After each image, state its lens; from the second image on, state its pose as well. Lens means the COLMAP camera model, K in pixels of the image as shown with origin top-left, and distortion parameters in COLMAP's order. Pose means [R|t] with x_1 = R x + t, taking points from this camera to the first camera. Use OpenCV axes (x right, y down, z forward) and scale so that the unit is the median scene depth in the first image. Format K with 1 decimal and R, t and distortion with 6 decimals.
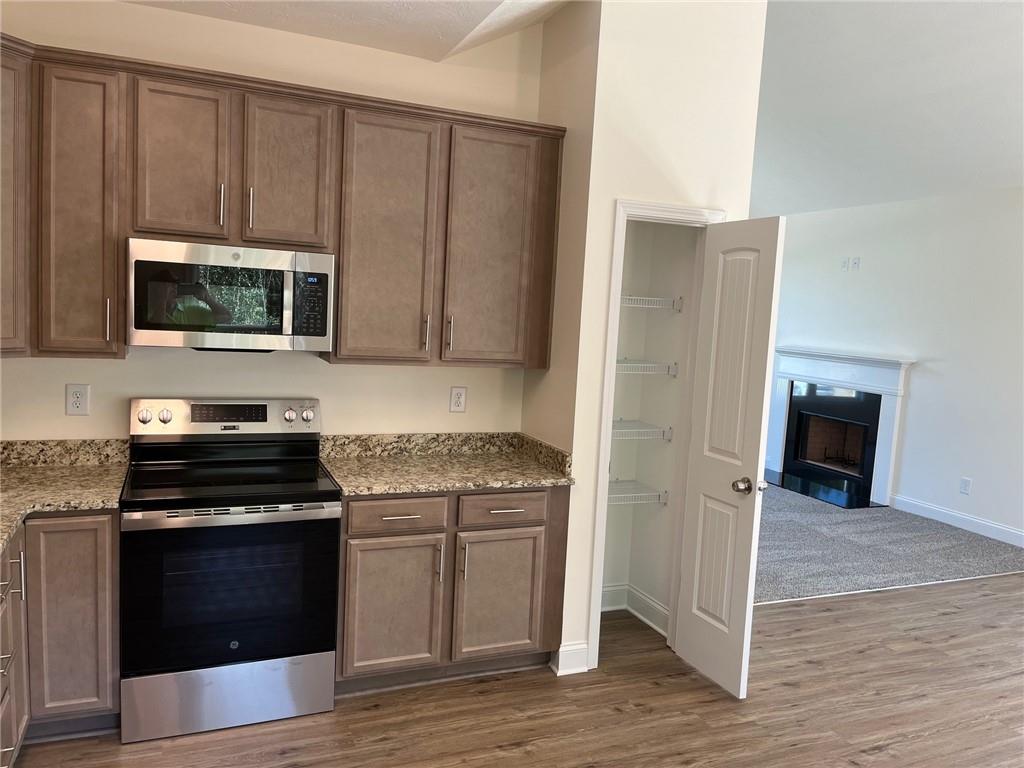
lens RADIAL K [[787.9, 0, 512.0], [0, 787.9, 384.0], [0, 0, 1]] dist [0.045542, -0.005833]
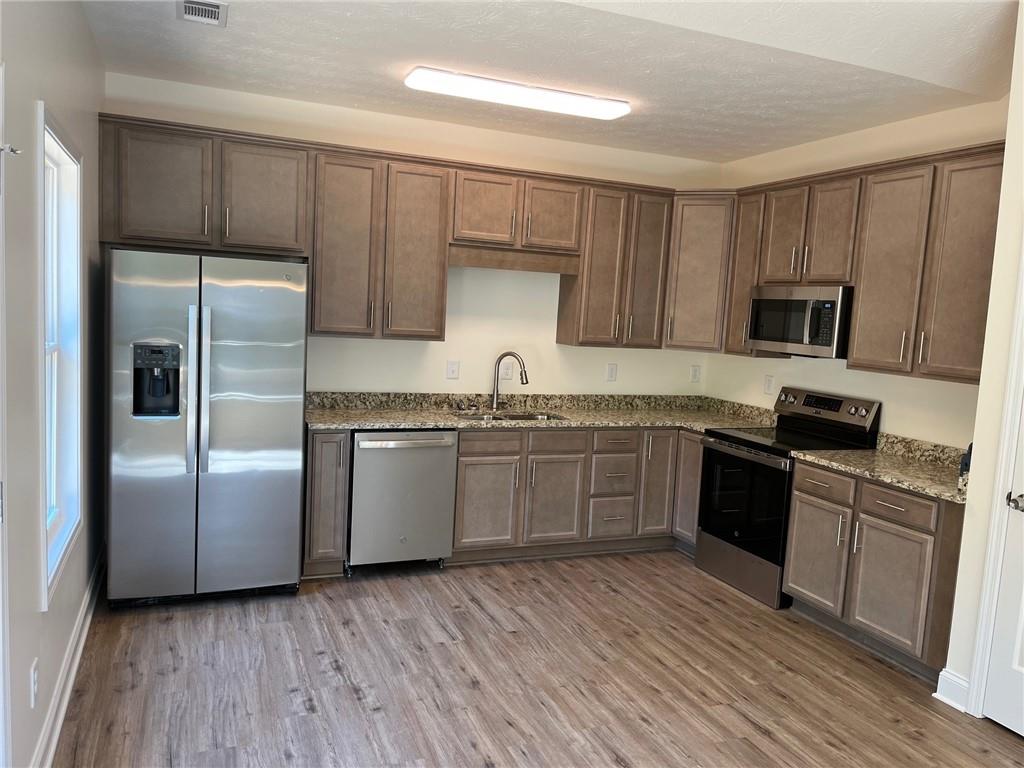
lens RADIAL K [[787.9, 0, 512.0], [0, 787.9, 384.0], [0, 0, 1]] dist [0.045542, -0.005833]
pose [[-0.010908, 0.044064, -0.998969, 1.101056], [-0.154915, 0.986892, 0.045223, 0.025643], [0.987868, 0.155249, -0.003939, 0.459917]]
